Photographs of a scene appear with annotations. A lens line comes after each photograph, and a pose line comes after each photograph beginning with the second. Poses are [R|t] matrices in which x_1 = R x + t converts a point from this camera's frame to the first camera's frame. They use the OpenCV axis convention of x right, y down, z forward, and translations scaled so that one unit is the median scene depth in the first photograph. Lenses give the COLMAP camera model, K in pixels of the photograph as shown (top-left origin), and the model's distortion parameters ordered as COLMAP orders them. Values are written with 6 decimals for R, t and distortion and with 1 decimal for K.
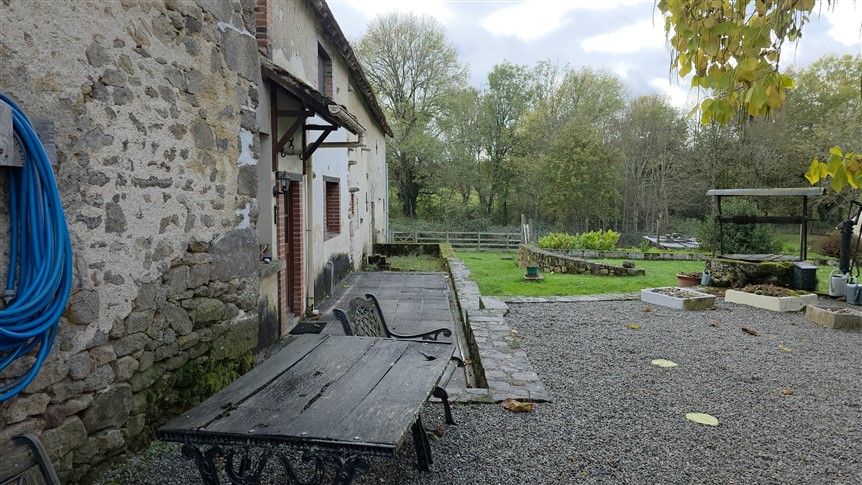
lens RADIAL K [[571.4, 0, 424.8], [0, 571.4, 239.6], [0, 0, 1]] dist [0.048942, -0.053607]
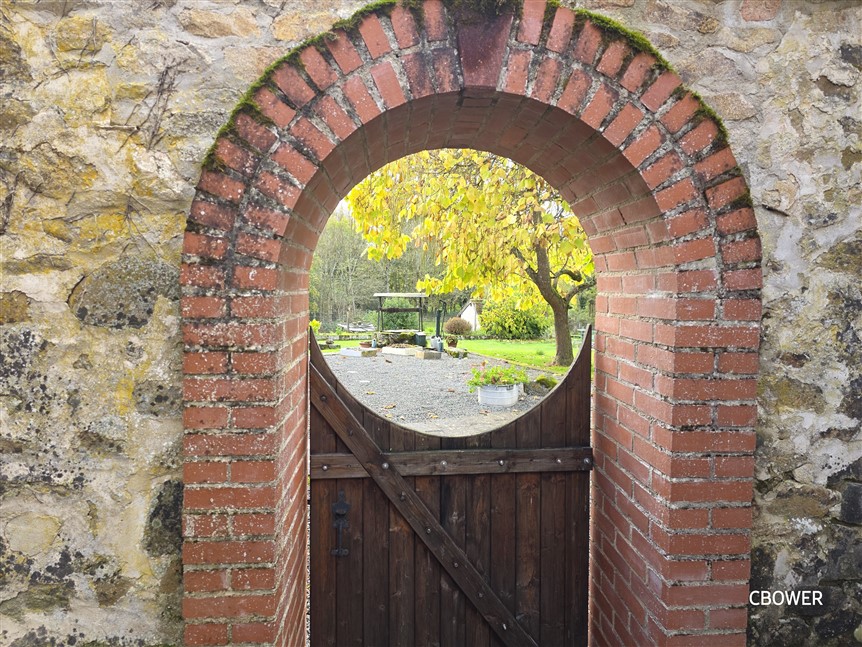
lens RADIAL K [[570.2, 0, 436.1], [0, 570.2, 328.9], [0, 0, 1]] dist [0.053353, -0.043008]
pose [[0.857896, -0.026437, 0.513143, -0.246286], [0.030358, 0.999539, 0.000742, 0.027880], [-0.512926, 0.014941, 0.858303, -0.602886]]
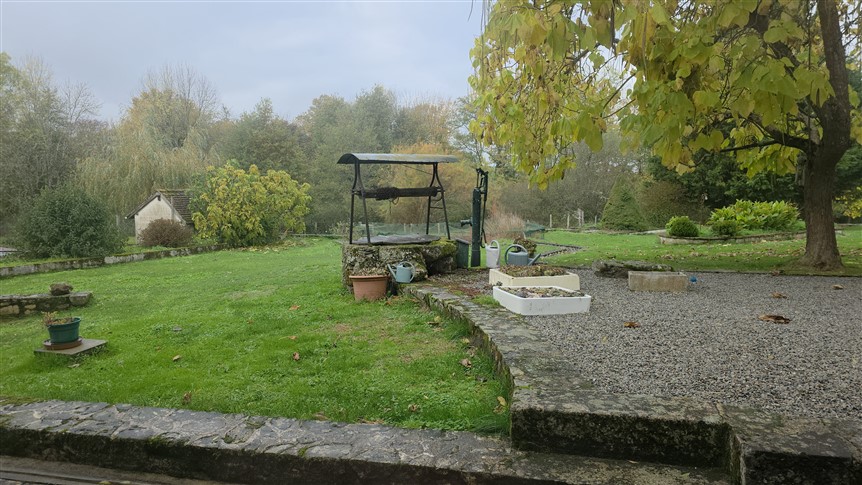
lens RADIAL K [[571.4, 0, 407.8], [0, 571.4, 254.2], [0, 0, 1]] dist [0.048942, -0.053607]
pose [[0.240623, -0.112733, 0.964050, -0.183795], [0.085719, 0.991819, 0.094585, -0.026284], [-0.966826, 0.059878, 0.248318, 0.831811]]
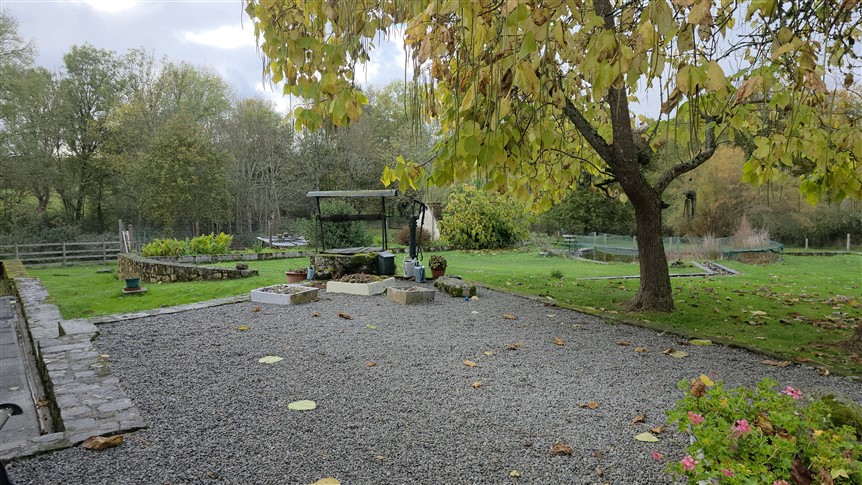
lens RADIAL K [[571.4, 0, 440.3], [0, 571.4, 243.2], [0, 0, 1]] dist [0.048942, -0.053607]
pose [[0.783796, -0.061086, 0.618007, 0.015991], [0.059260, 0.997966, 0.023486, 0.000319], [-0.618185, 0.018215, 0.785822, 0.000161]]
